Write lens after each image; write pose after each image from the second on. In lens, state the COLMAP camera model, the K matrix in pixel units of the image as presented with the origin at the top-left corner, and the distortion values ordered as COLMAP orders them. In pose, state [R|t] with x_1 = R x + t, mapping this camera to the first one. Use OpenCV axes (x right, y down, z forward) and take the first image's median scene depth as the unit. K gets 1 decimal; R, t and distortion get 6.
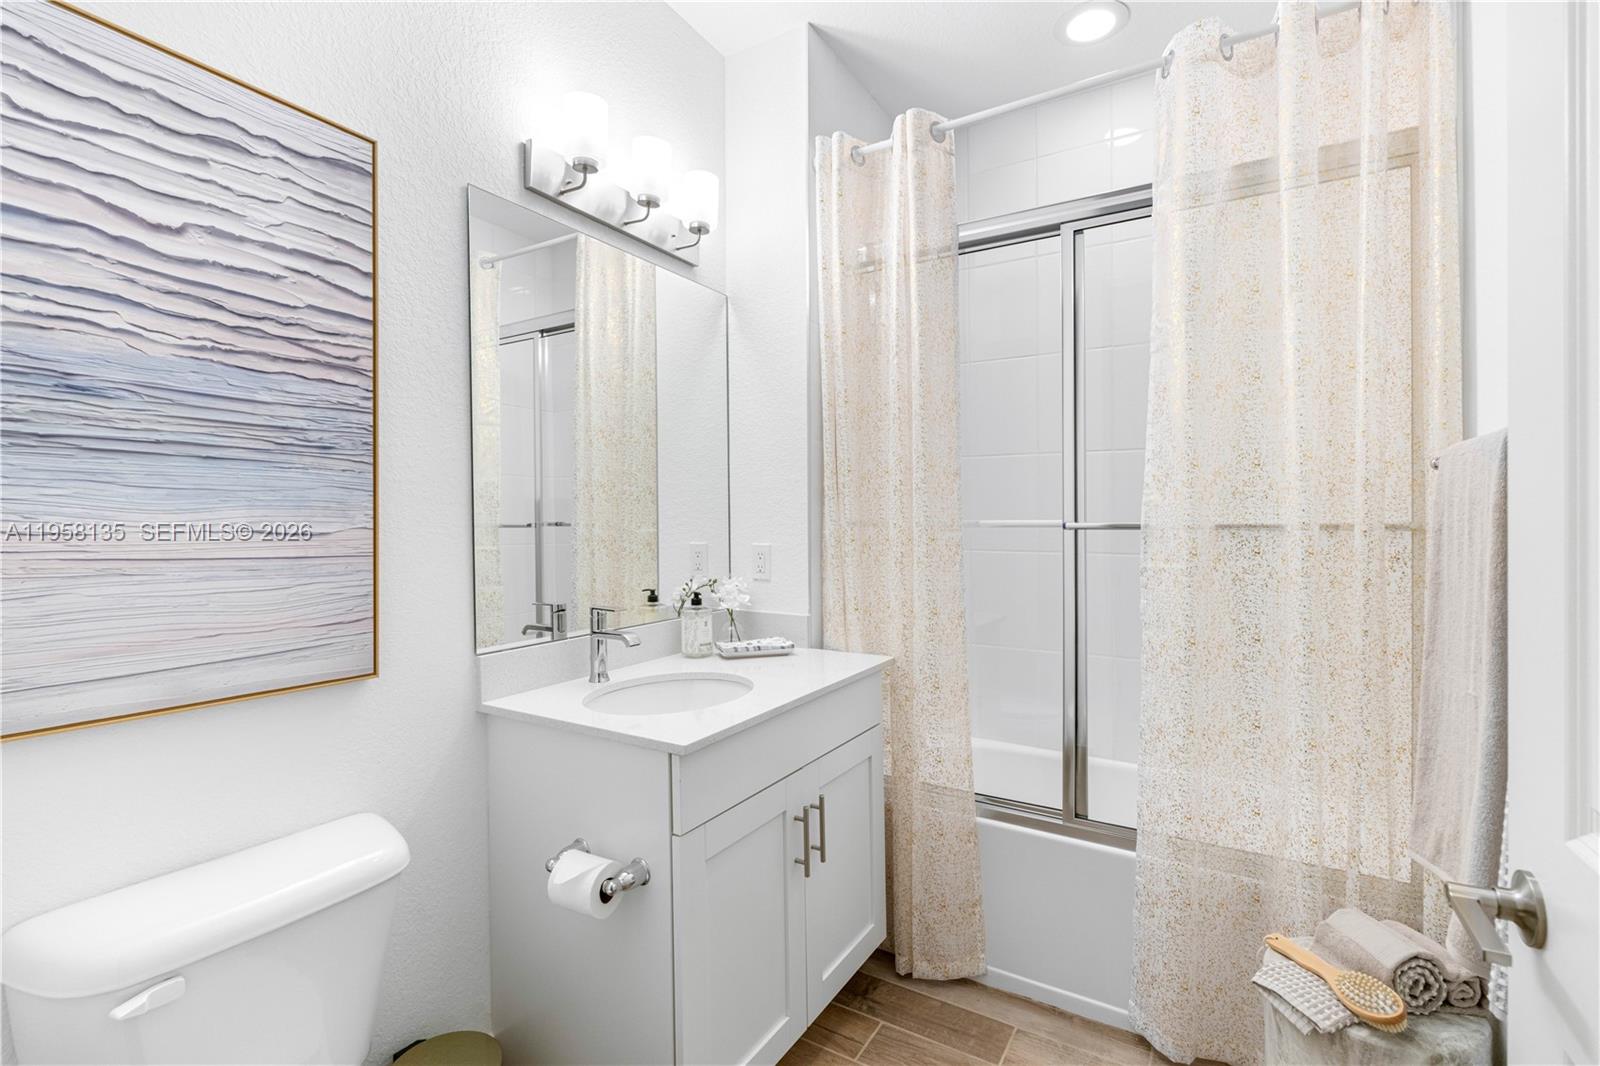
lens RADIAL K [[716.9, 0, 801.0], [0, 716.9, 534.6], [0, 0, 1]] dist [-0.005235, 0.000995]
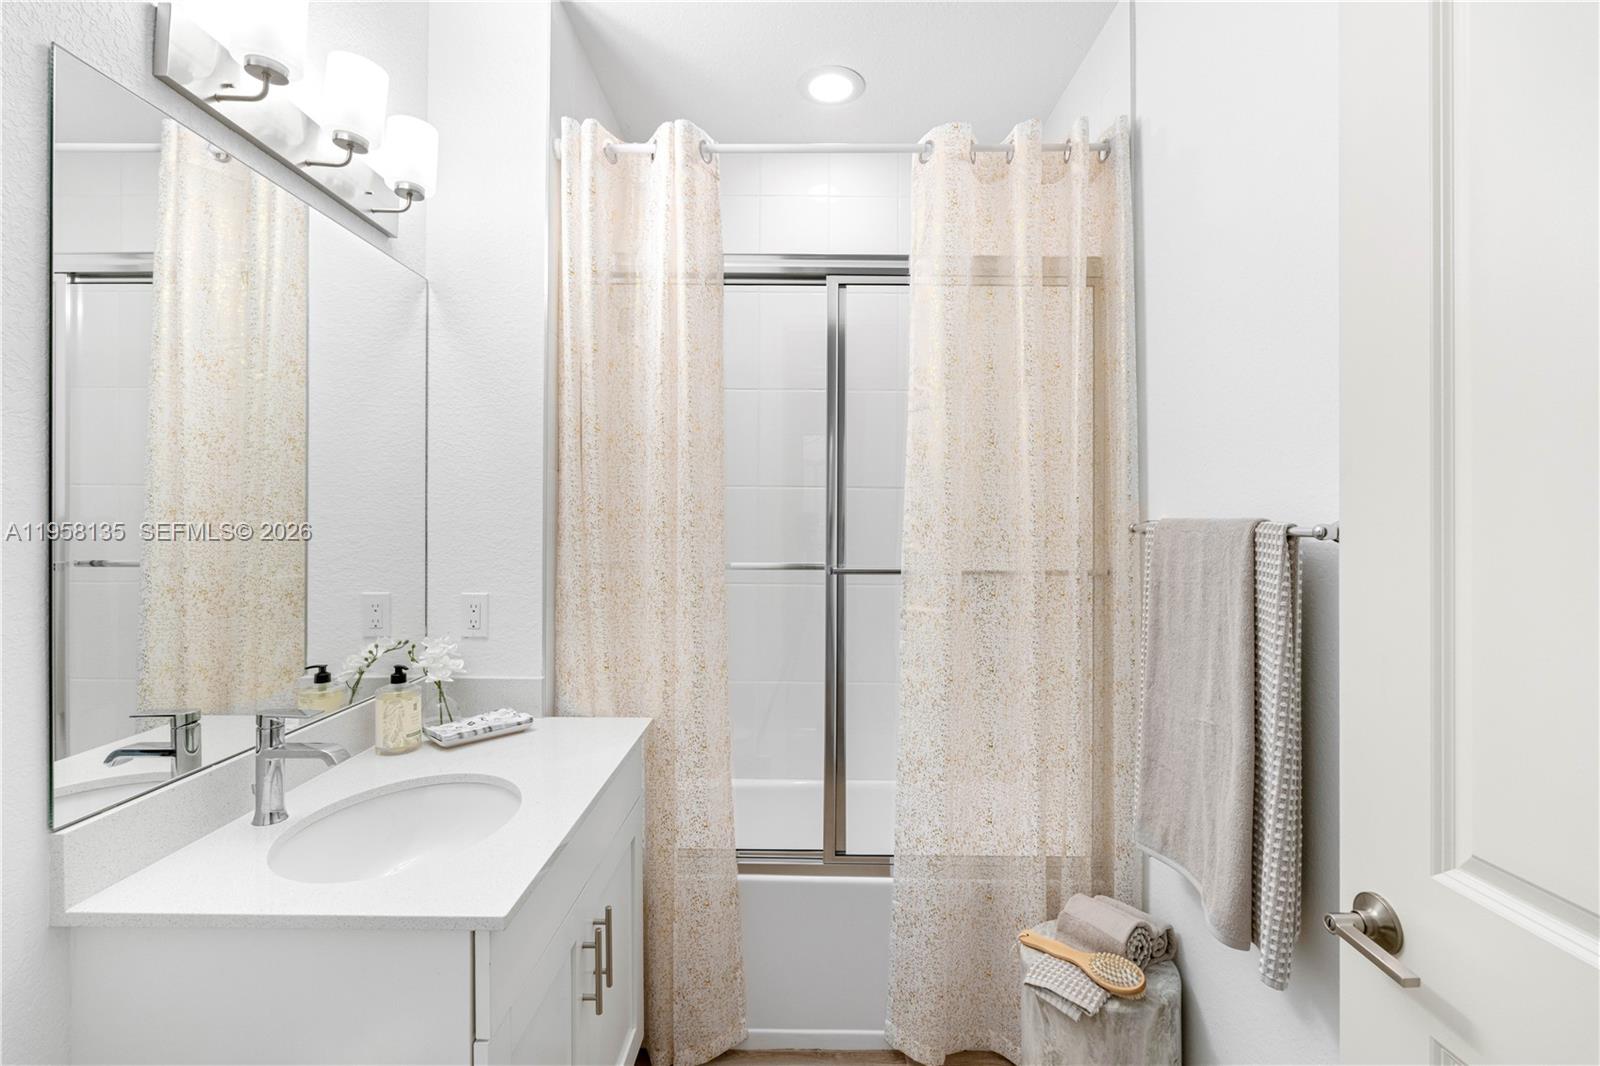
lens RADIAL K [[716.9, 0, 799.2], [0, 716.9, 523.2], [0, 0, 1]] dist [-0.005235, 0.000995]
pose [[0.859819, 0.004602, 0.510578, -0.189361], [0.004420, 0.999855, -0.016455, -0.062915], [-0.510579, 0.016405, 0.859674, 0.146041]]
